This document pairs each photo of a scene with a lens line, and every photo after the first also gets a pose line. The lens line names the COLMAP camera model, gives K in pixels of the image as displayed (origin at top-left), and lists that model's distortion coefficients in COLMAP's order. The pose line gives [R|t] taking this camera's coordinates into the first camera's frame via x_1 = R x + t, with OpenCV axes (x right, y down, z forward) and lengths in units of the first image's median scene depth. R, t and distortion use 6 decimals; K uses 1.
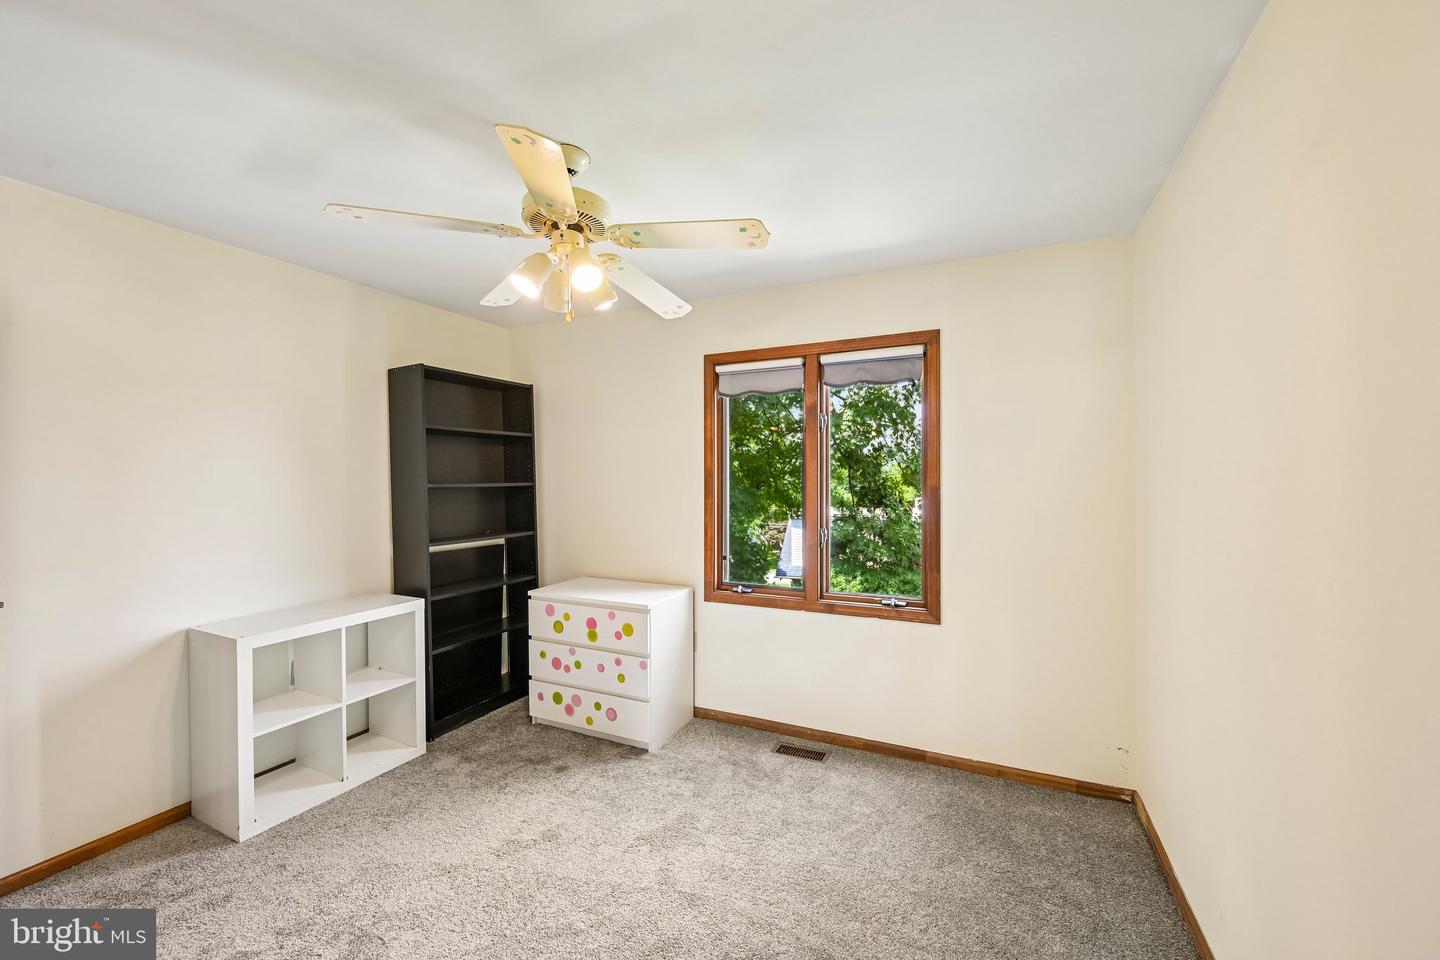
lens RADIAL K [[557.0, 0, 720.0], [0, 557.0, 480.0], [0, 0, 1]] dist [-0.001300, -0.000086]
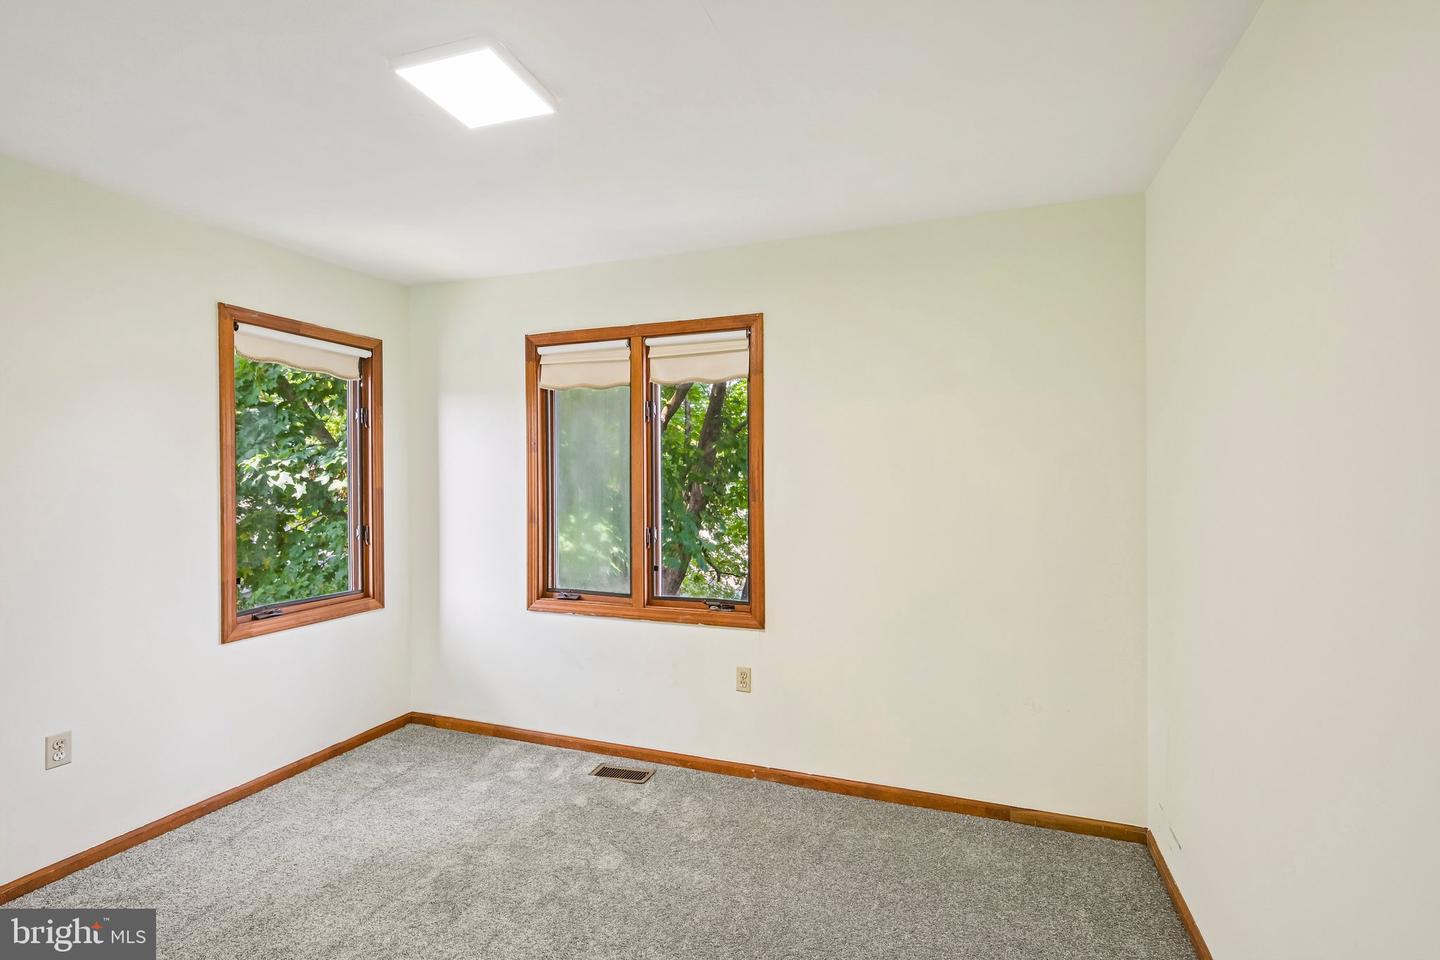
lens RADIAL K [[664.4, 0, 723.4], [0, 664.4, 473.3], [0, 0, 1]] dist [0.002773, 0.000373]
pose [[0.996435, -0.003635, 0.084281, 0.169298], [0.003702, 0.999993, -0.000646, -0.001015], [-0.084278, 0.000956, 0.996442, -0.076114]]
